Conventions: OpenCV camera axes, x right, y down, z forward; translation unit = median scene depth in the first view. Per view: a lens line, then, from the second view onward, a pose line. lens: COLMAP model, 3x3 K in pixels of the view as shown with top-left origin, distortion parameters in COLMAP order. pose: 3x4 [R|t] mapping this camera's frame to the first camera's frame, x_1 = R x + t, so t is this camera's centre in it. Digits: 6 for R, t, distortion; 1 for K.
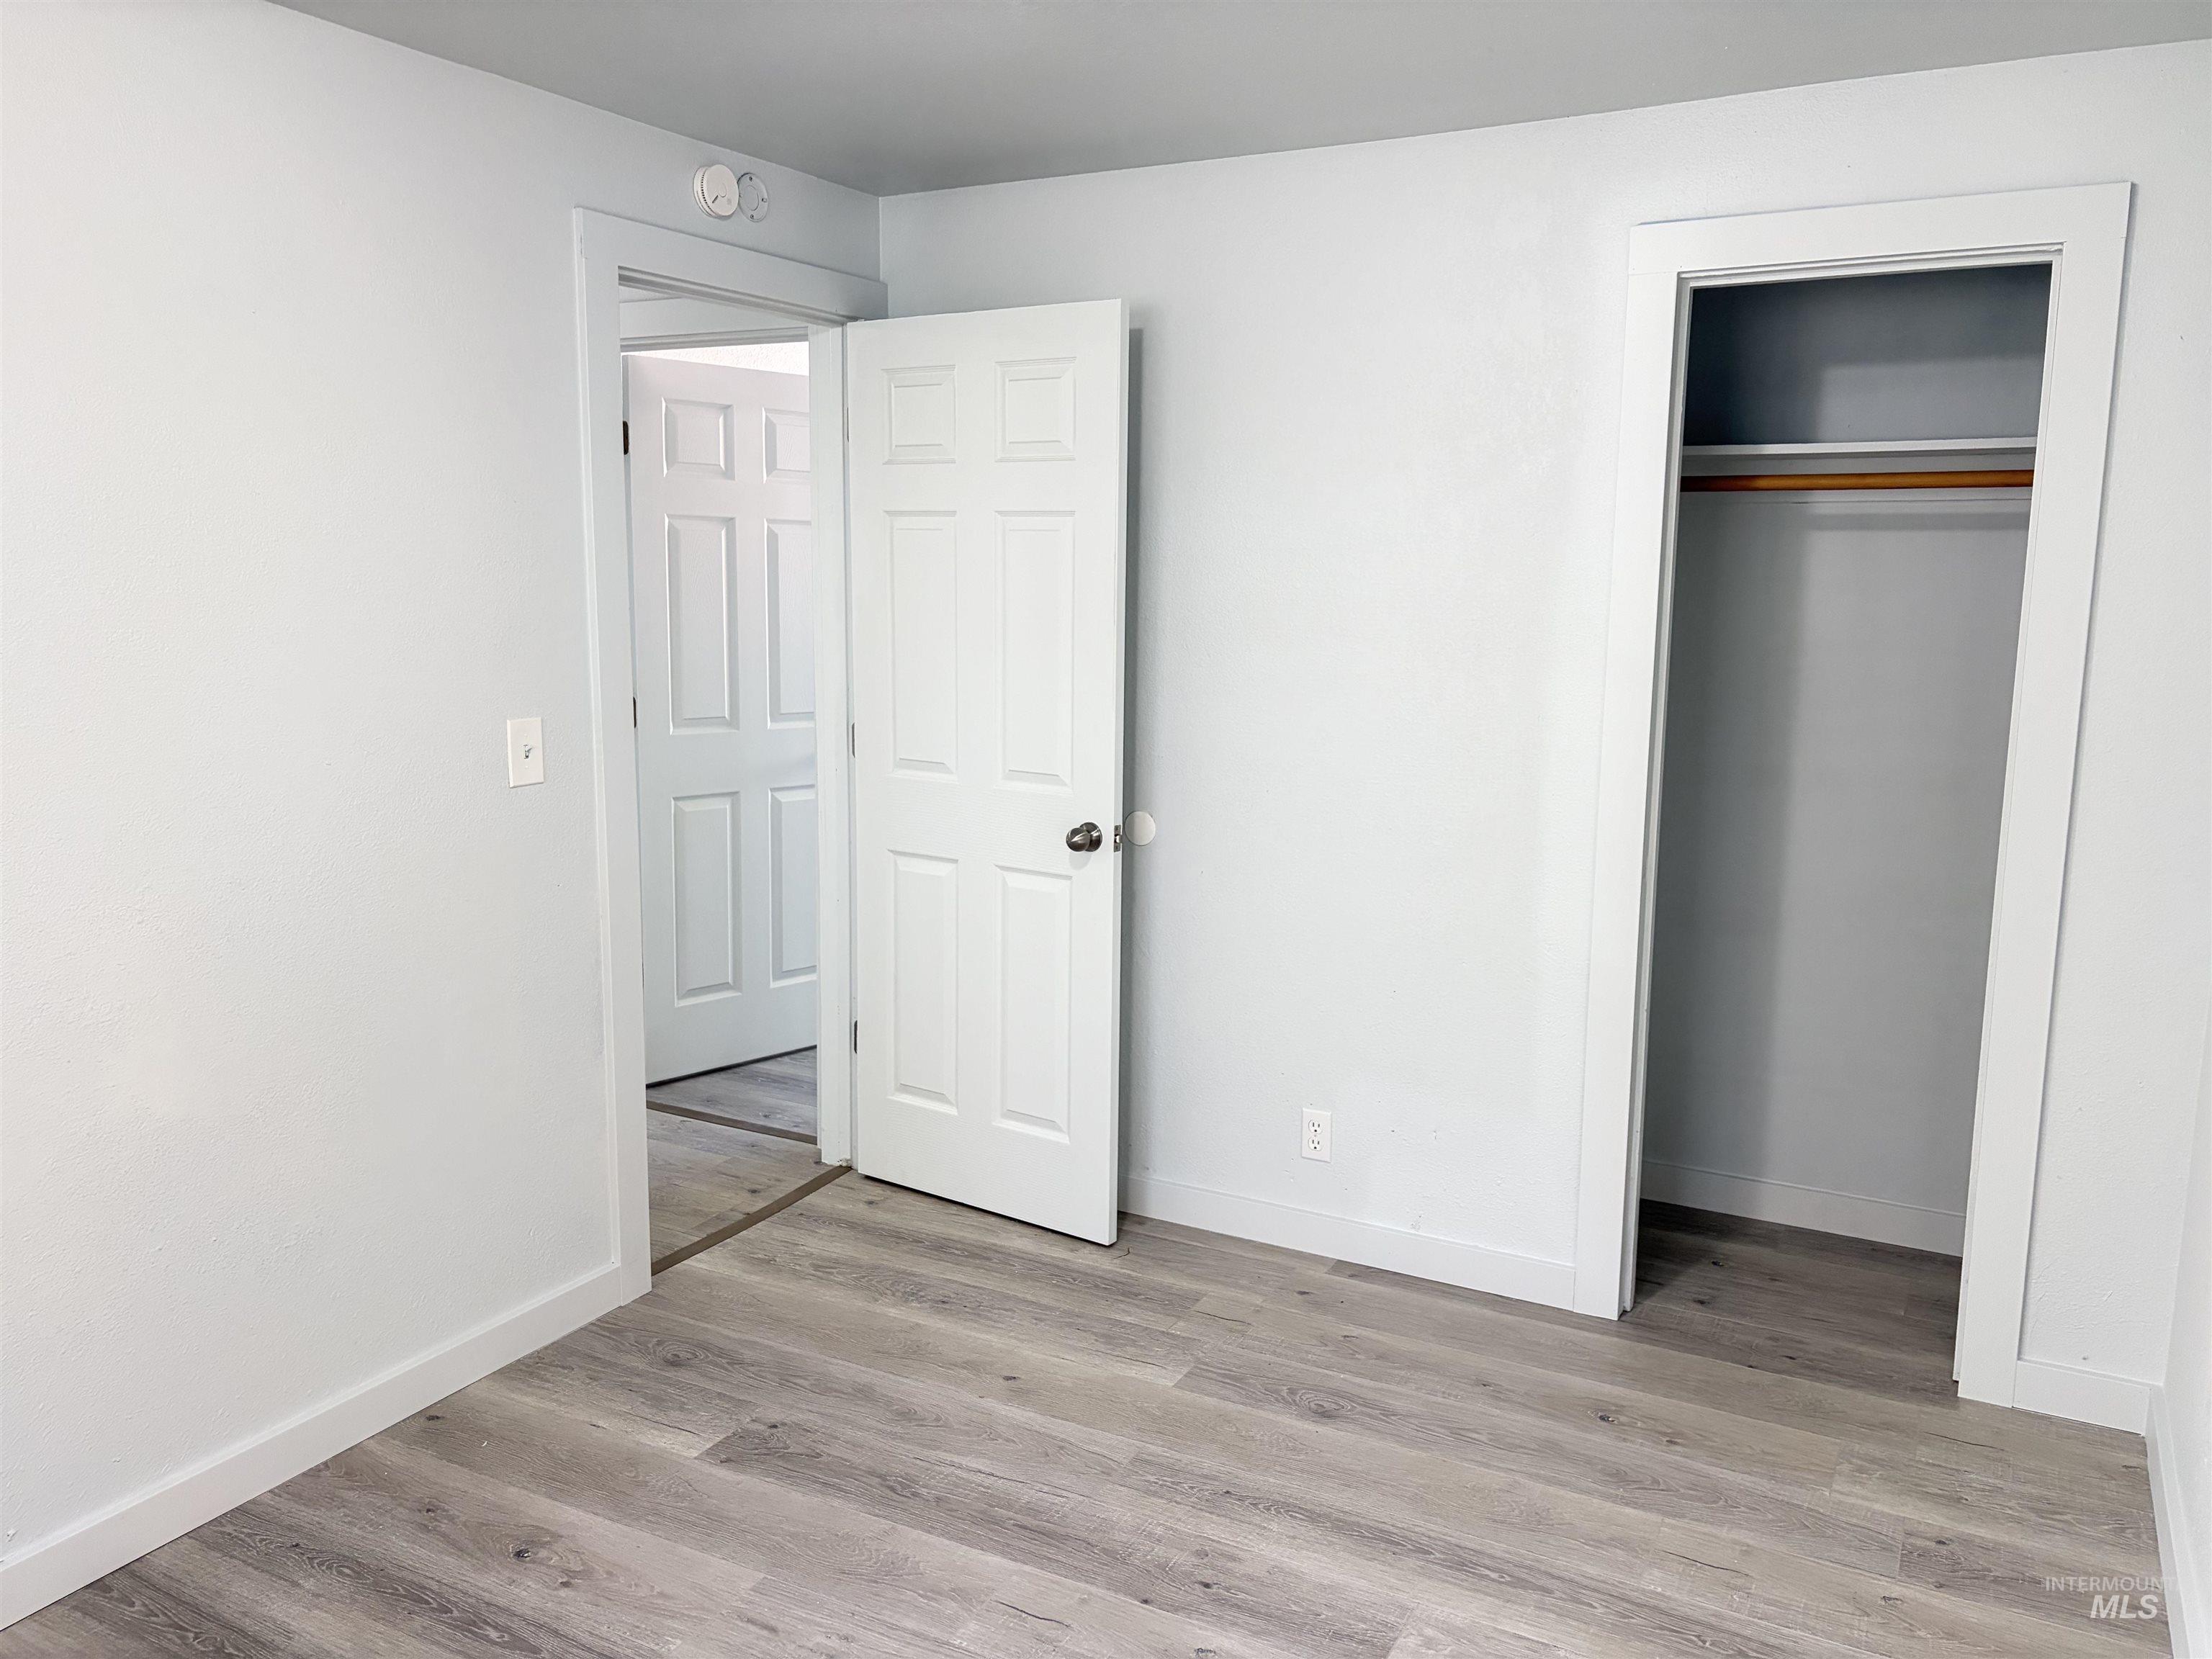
lens RADIAL K [[1665.5, 0, 1093.1], [0, 1665.5, 824.7], [0, 0, 1]] dist [0.063327, -0.061277]
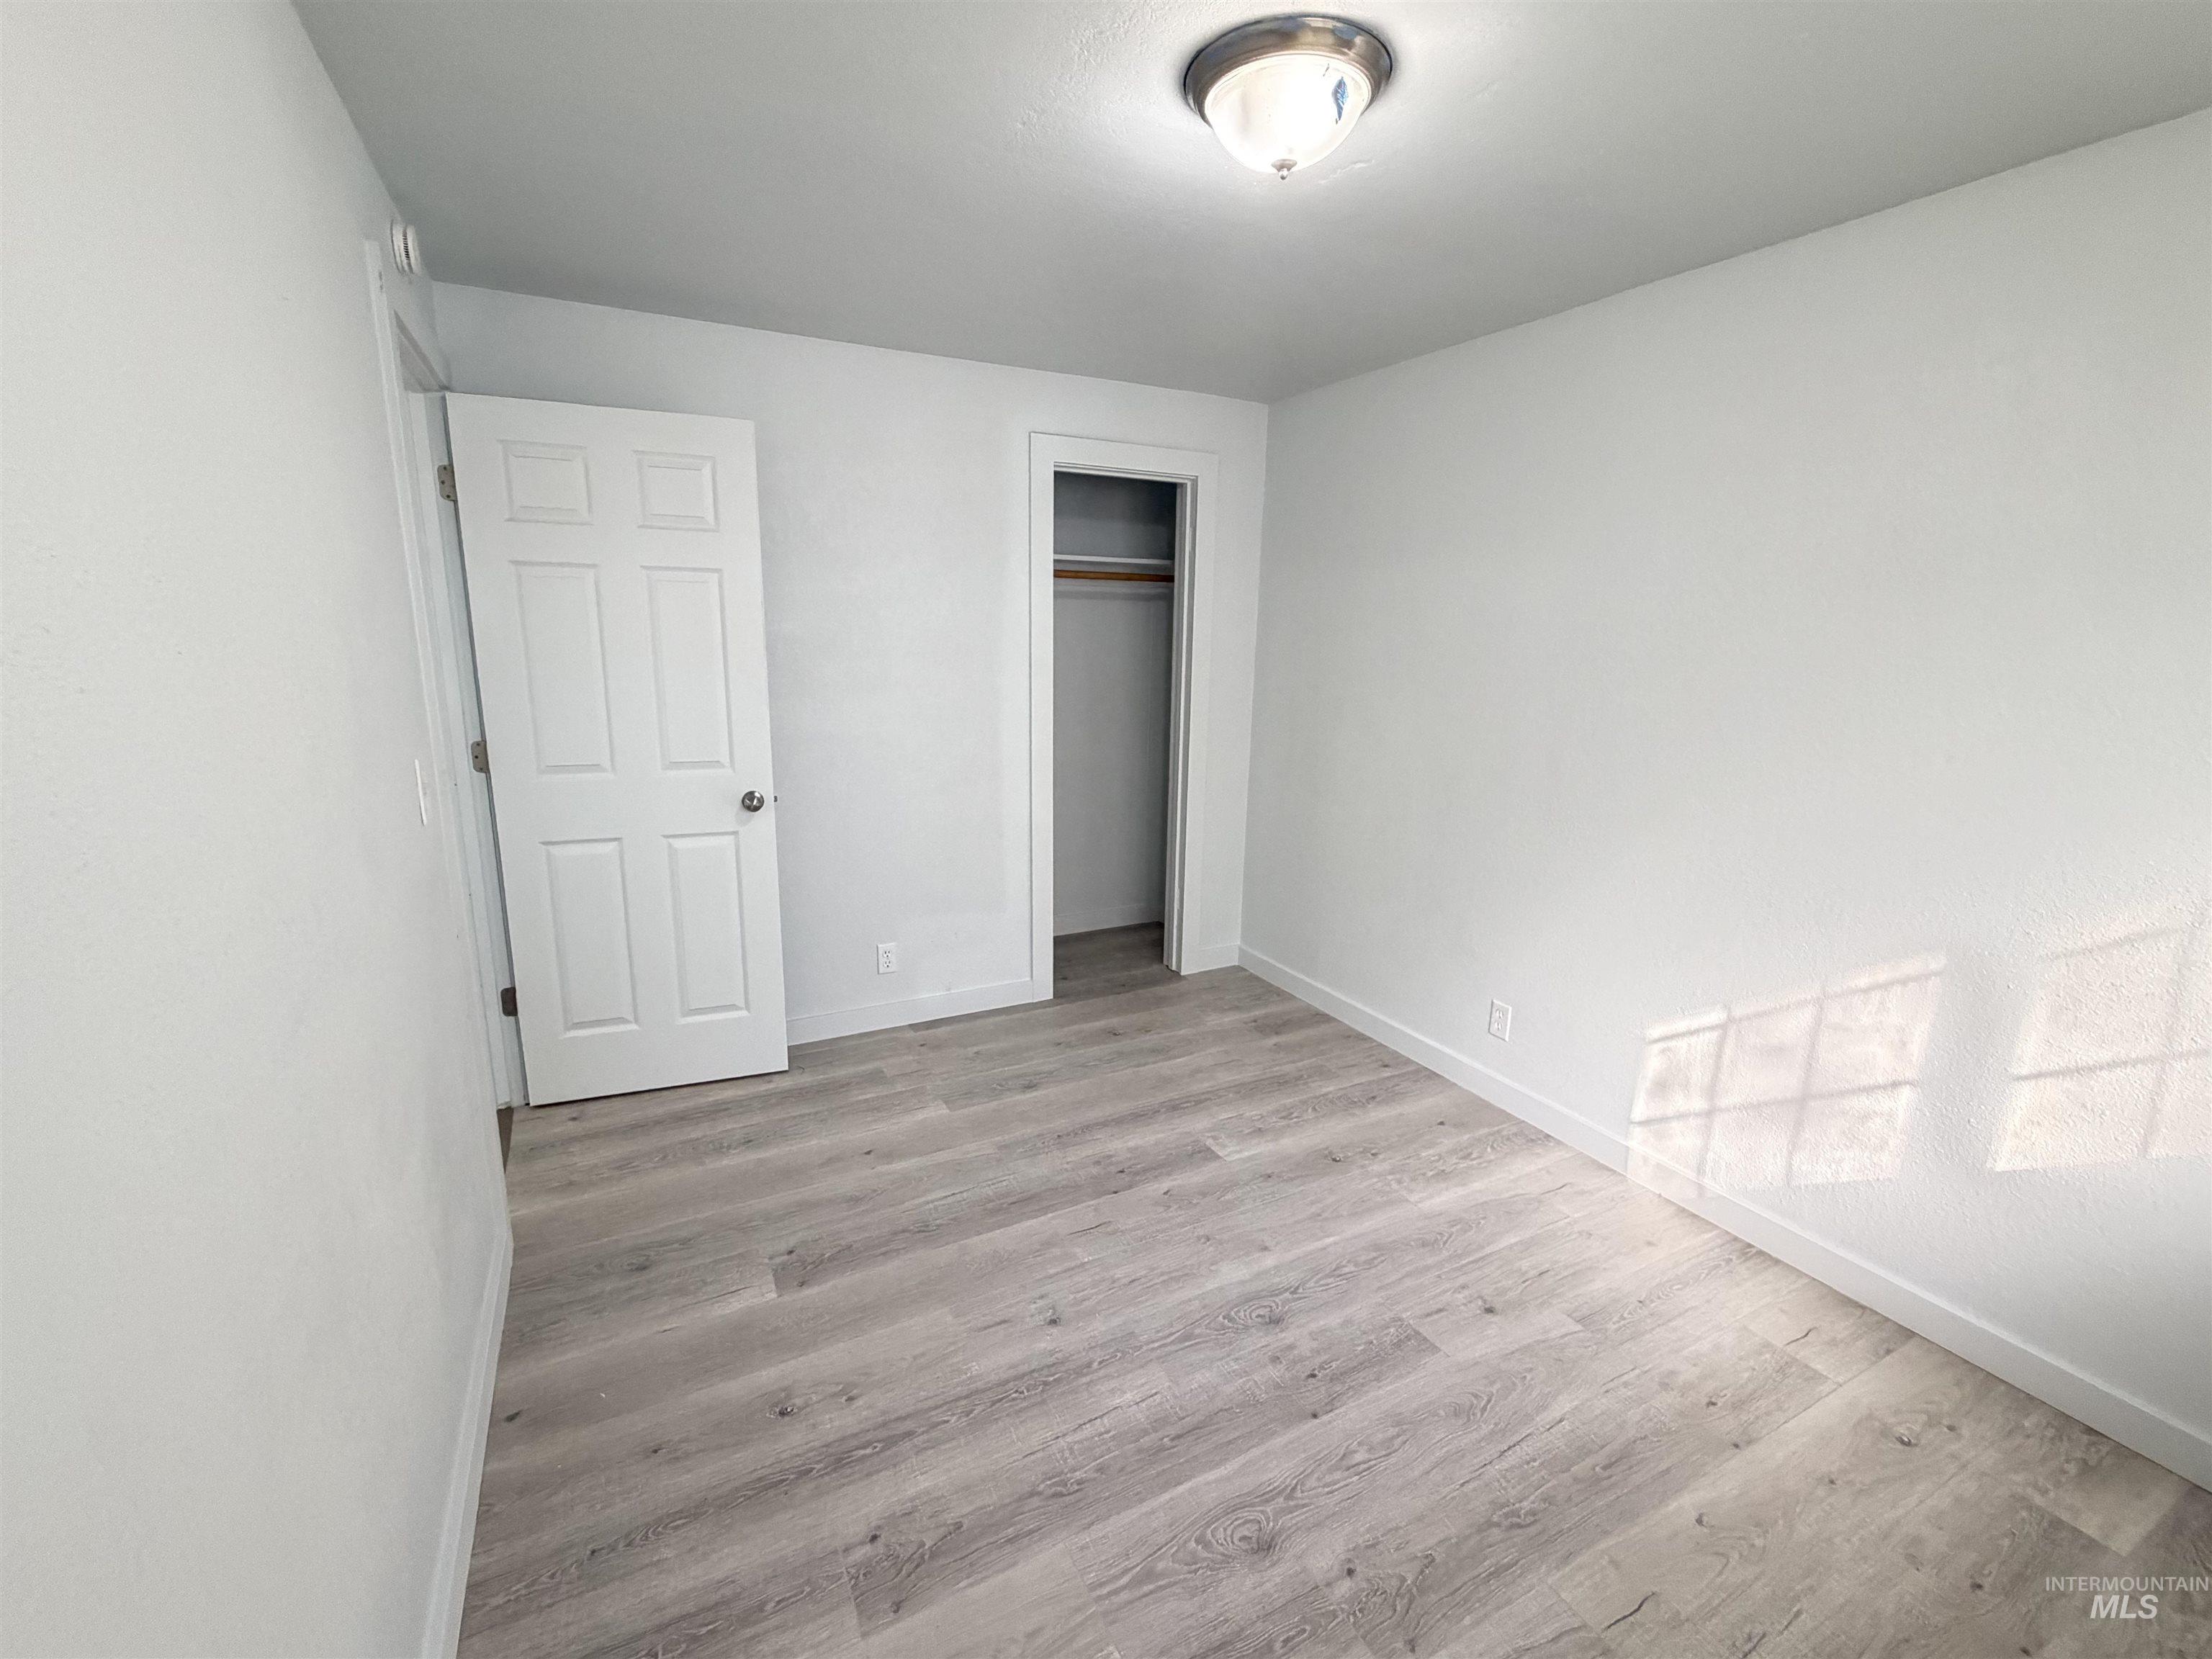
lens RADIAL K [[947.3, 0, 1100.3], [0, 947.3, 838.3], [0, 0, 1]] dist [0.003178, 0.000149]
pose [[0.562556, -0.182118, 0.806452, -0.584373], [0.117861, 0.983140, 0.139802, -0.047247], [-0.818315, 0.016403, 0.574535, 0.335021]]
